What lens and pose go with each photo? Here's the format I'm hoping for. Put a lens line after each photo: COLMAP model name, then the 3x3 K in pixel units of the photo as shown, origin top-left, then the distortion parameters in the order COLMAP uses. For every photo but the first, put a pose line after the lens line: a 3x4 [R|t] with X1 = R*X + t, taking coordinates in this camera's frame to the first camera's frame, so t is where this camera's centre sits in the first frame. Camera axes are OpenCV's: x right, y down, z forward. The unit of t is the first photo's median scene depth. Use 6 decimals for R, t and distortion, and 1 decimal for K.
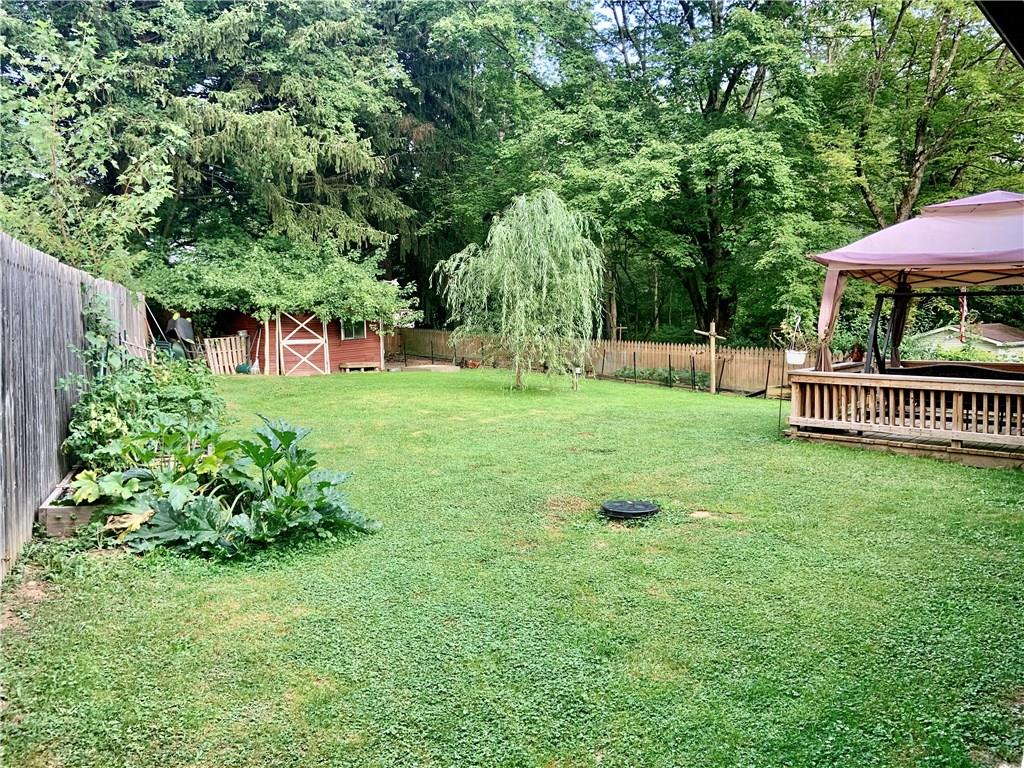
lens RADIAL K [[772.7, 0, 508.7], [0, 772.7, 385.2], [0, 0, 1]] dist [0.054817, 0.001181]
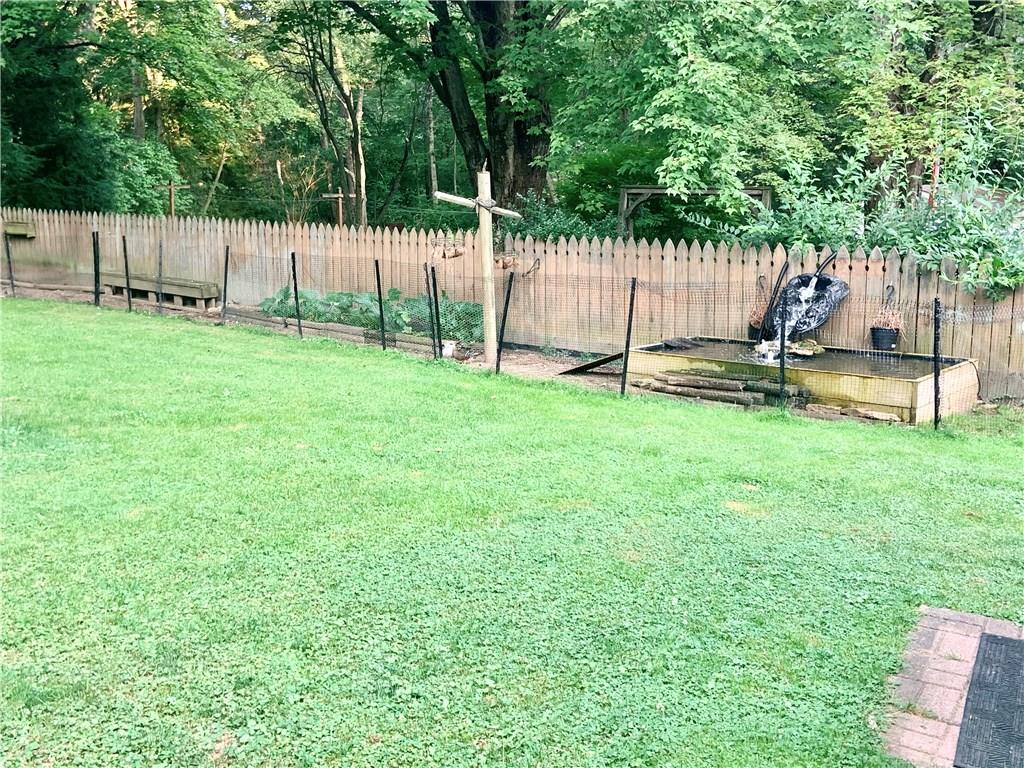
lens RADIAL K [[1133.2, 0, 513.3], [0, 1133.2, 384.9], [0, 0, 1]] dist [0.033188, 0.000000]
pose [[0.971786, -0.048642, 0.230796, 0.144385], [0.028561, 0.995571, 0.089565, -0.026765], [-0.234130, -0.080447, 0.968871, 0.453454]]
